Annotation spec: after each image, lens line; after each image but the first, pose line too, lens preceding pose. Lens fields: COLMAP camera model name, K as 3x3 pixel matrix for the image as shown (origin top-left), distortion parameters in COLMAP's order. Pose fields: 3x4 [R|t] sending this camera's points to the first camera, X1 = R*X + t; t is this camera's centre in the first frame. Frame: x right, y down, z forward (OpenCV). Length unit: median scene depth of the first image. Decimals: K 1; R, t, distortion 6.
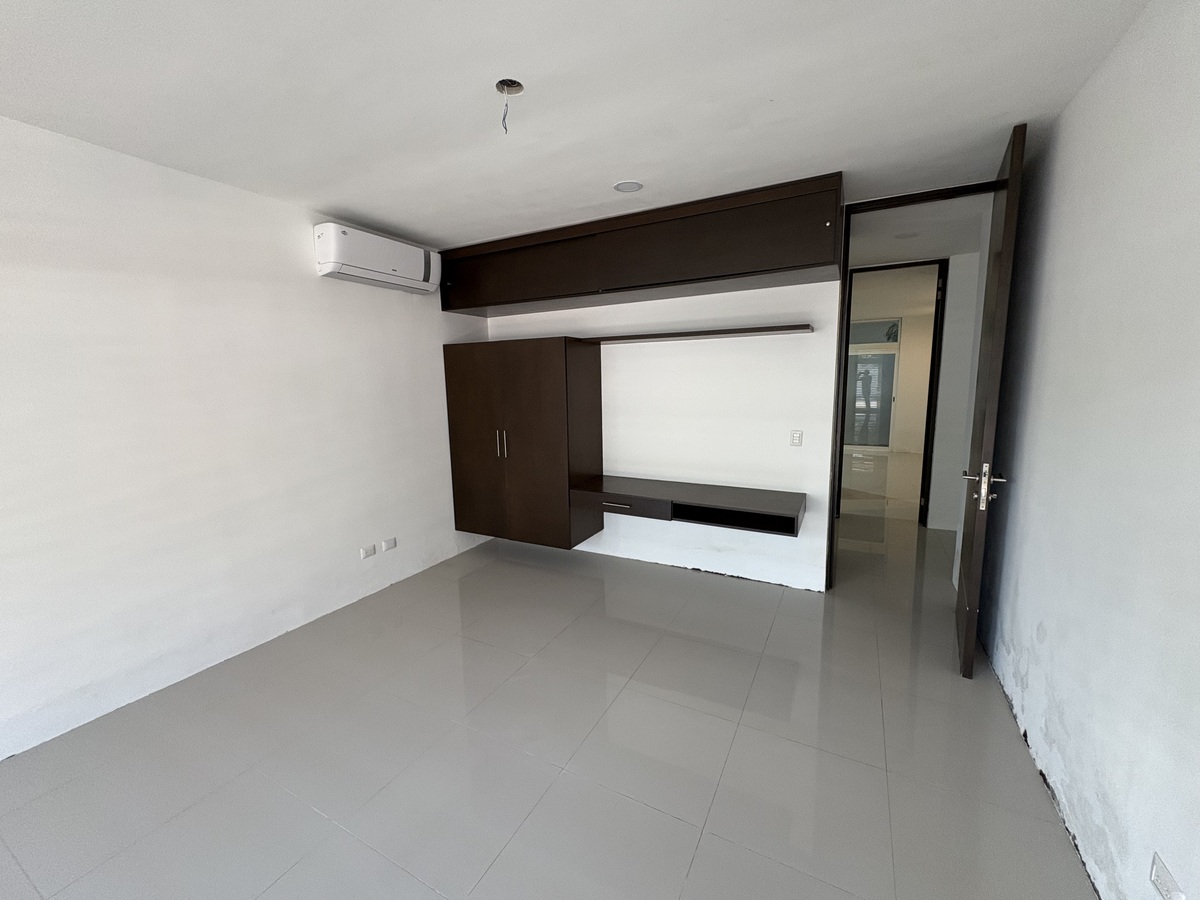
lens RADIAL K [[476.8, 0, 600.0], [0, 476.8, 450.0], [0, 0, 1]] dist [-0.000311, 0.000139]
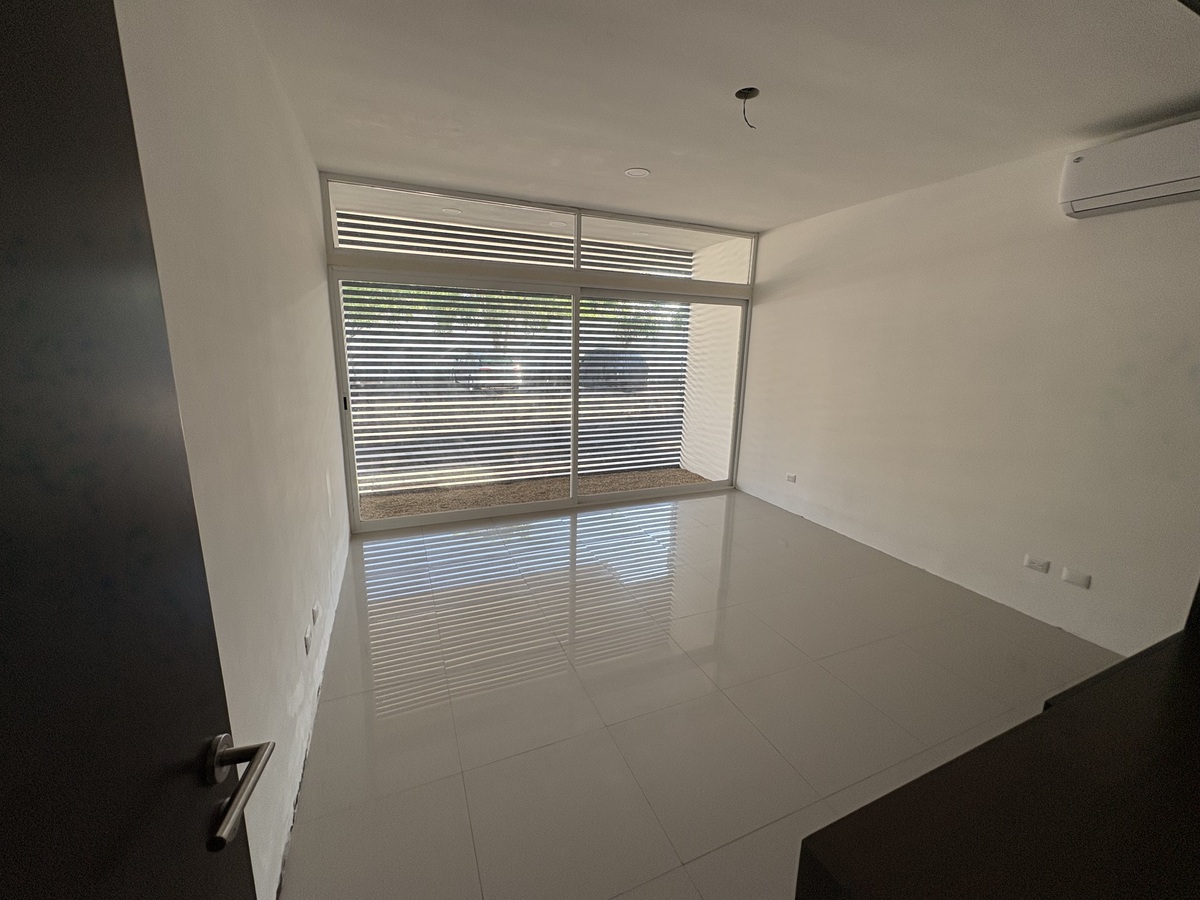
lens RADIAL K [[476.8, 0, 600.0], [0, 476.8, 450.0], [0, 0, 1]] dist [-0.000311, 0.000139]
pose [[-0.628437, 0.171831, -0.758644, 0.615288], [-0.122287, 0.941344, 0.314511, -0.143689], [0.768188, 0.290422, -0.570563, 0.929551]]
